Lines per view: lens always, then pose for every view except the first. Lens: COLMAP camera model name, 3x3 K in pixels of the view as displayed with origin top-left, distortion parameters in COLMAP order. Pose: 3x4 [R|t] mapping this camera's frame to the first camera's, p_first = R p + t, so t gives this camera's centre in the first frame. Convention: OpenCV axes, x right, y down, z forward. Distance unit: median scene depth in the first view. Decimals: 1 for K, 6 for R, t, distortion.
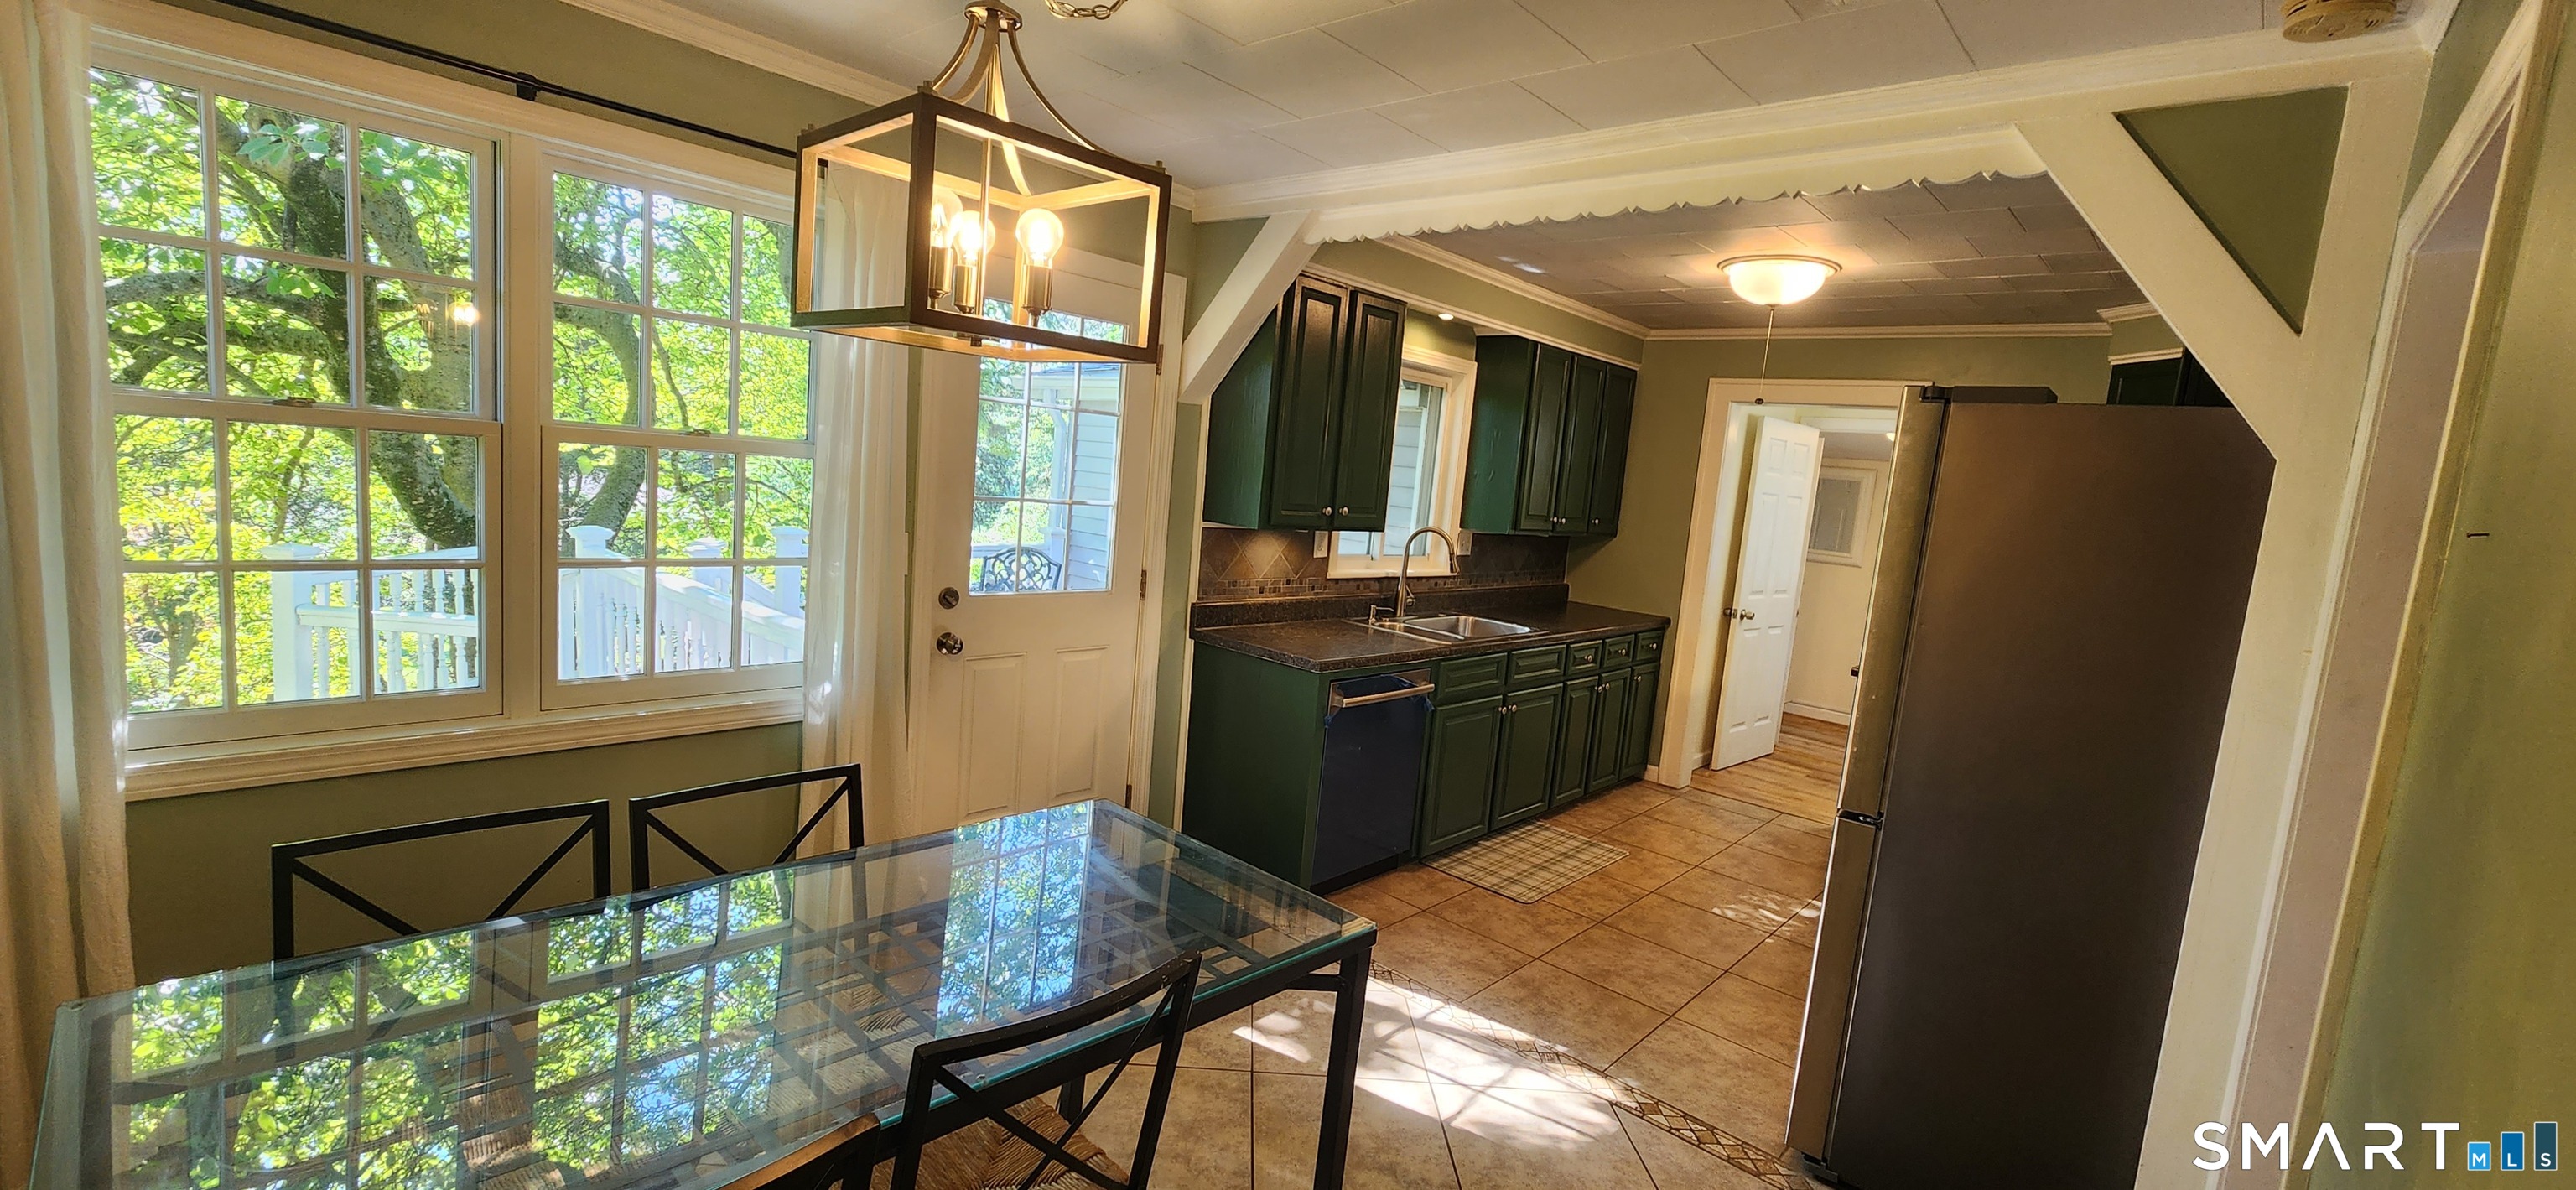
lens RADIAL K [[1045.2, 0, 1306.4], [0, 1045.2, 594.1], [0, 0, 1]] dist [0.003660, -0.000558]
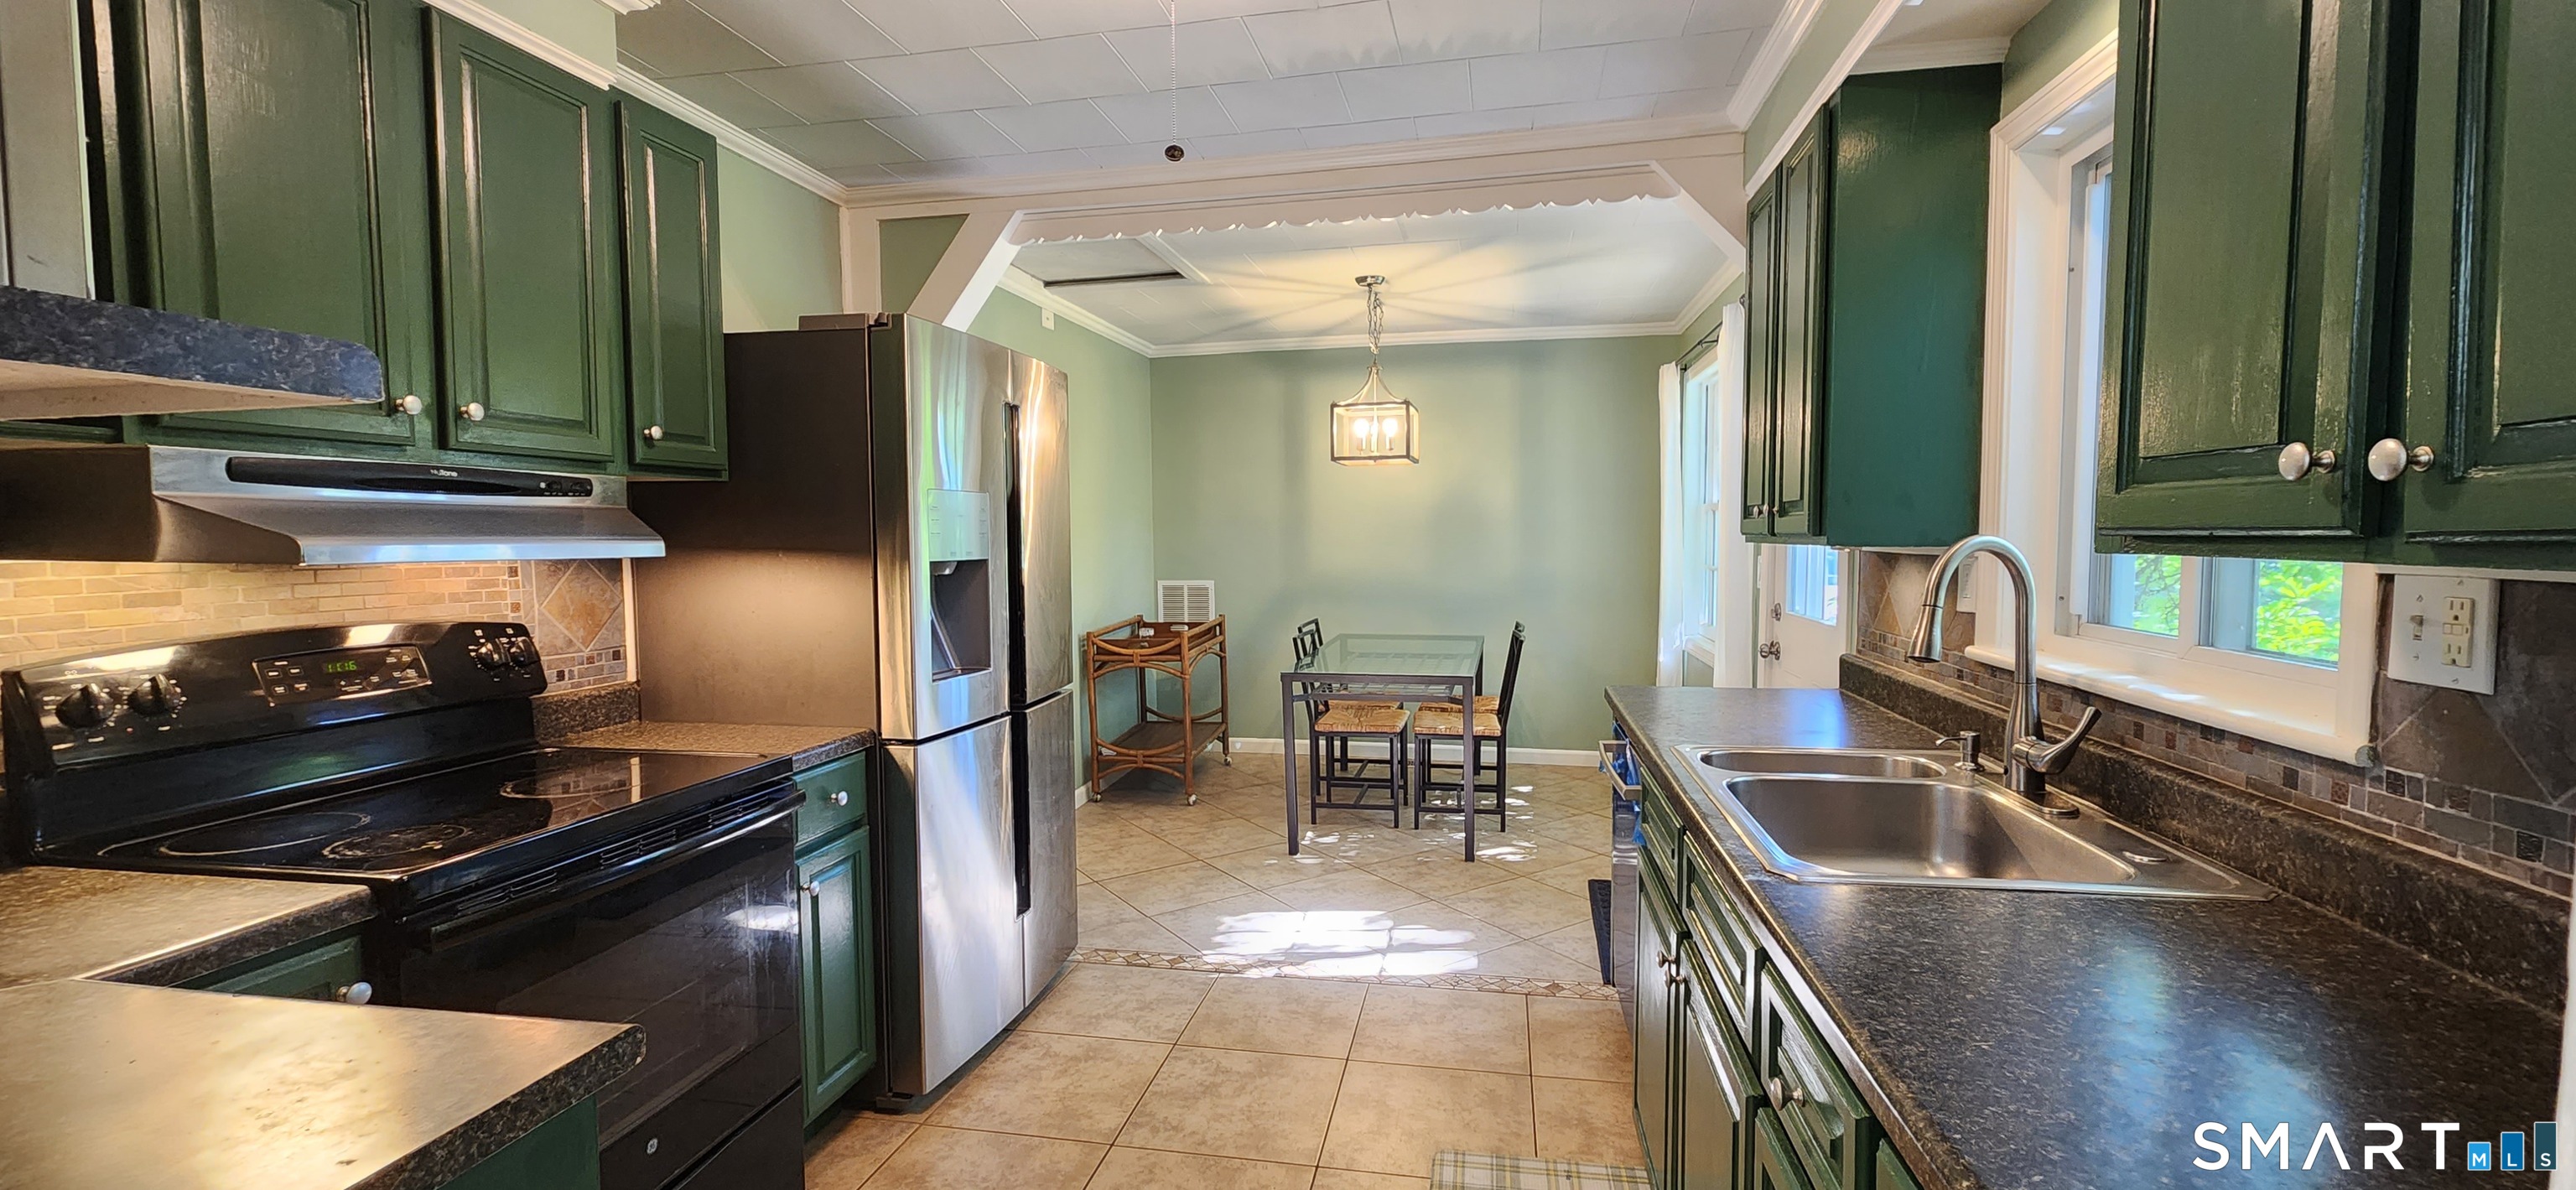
lens RADIAL K [[1045.2, 0, 1298.7], [0, 1045.2, 588.7], [0, 0, 1]] dist [0.003660, -0.000558]
pose [[-0.852242, -0.056637, -0.520073, 0.523425], [-0.131772, 0.985310, 0.108631, -0.057367], [0.506281, 0.161111, -0.847185, 1.230468]]
